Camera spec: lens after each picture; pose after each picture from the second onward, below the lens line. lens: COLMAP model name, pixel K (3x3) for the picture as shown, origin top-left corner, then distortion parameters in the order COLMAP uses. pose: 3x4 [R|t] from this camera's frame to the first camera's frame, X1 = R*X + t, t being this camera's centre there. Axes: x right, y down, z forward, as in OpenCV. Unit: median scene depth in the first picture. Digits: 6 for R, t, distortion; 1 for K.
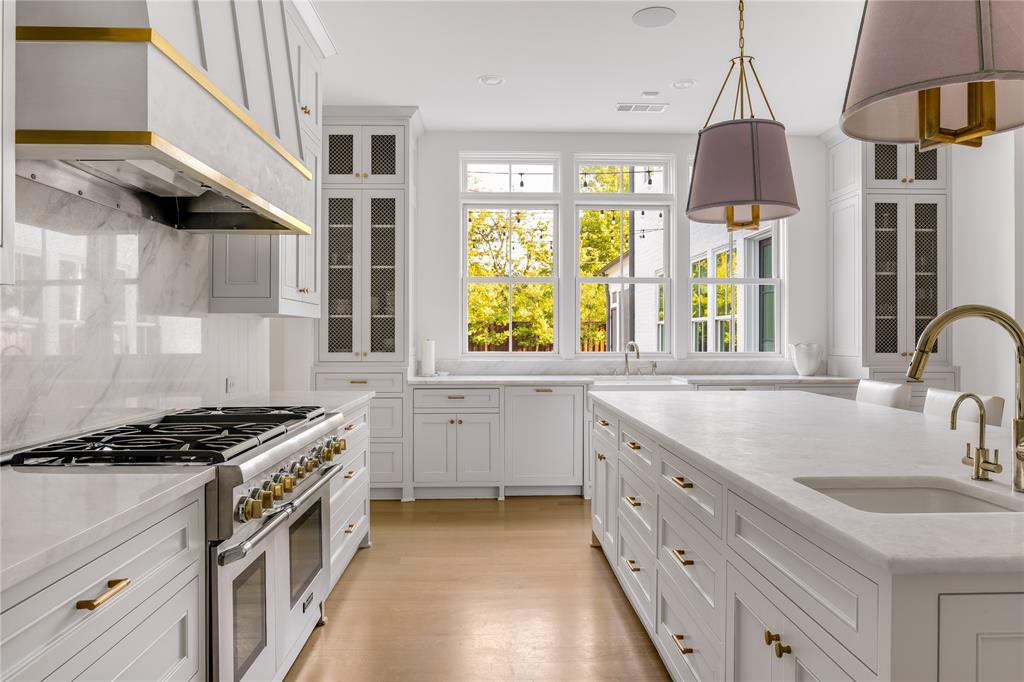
lens RADIAL K [[676.3, 0, 516.3], [0, 676.3, 335.6], [0, 0, 1]] dist [-0.018053, 0.006082]
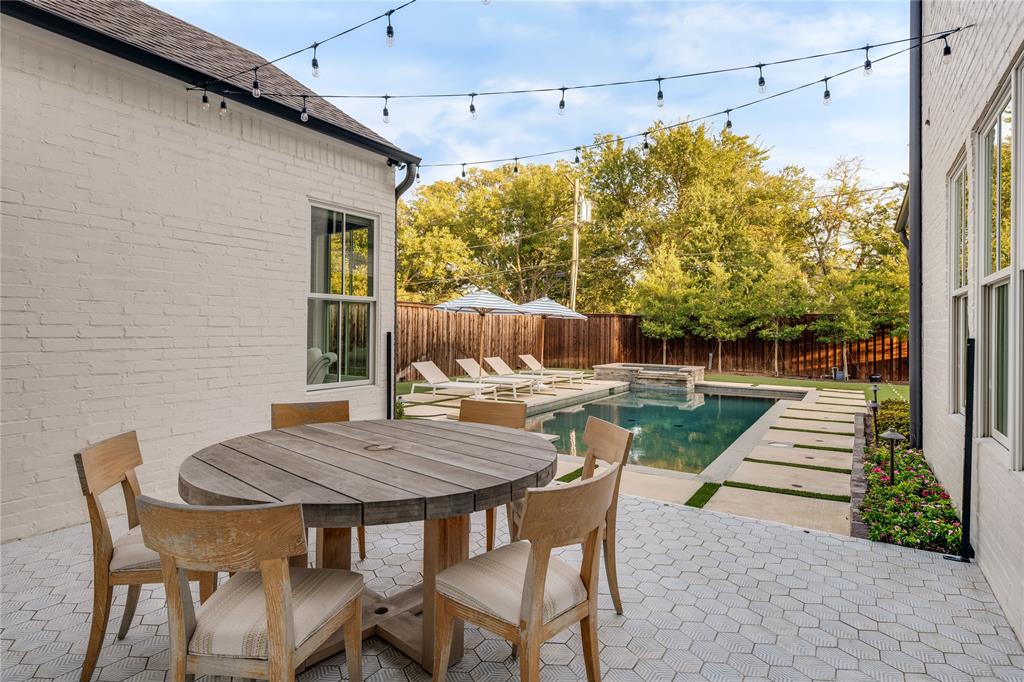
lens RADIAL K [[515.7, 0, 505.7], [0, 515.7, 333.2], [0, 0, 1]] dist [0.001393, 0.000572]
pose [[0.801999, 0.005411, -0.597301, 0.414990], [-0.003618, 0.999985, 0.004201, 0.014327], [0.597314, -0.001208, 0.802006, 1.266909]]
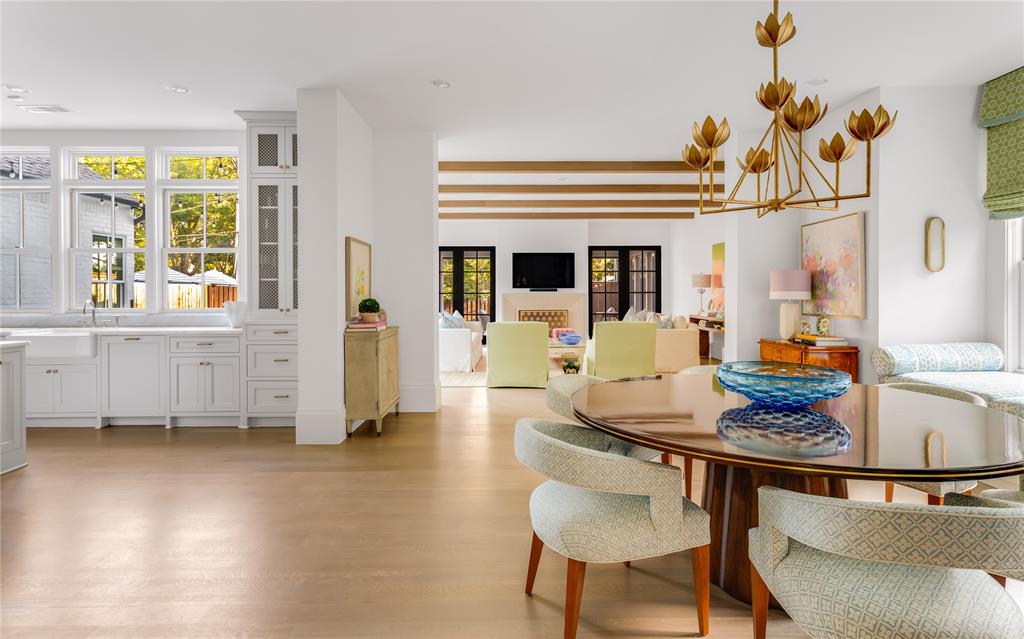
lens RADIAL K [[540.0, 0, 517.6], [0, 540.0, 293.4], [0, 0, 1]] dist [0.005045, 0.001692]
pose [[0.999705, -0.003514, -0.024044, 1.051495], [0.003485, 0.999993, -0.001281, 0.000572], [0.024048, 0.001197, 0.999710, 0.036671]]
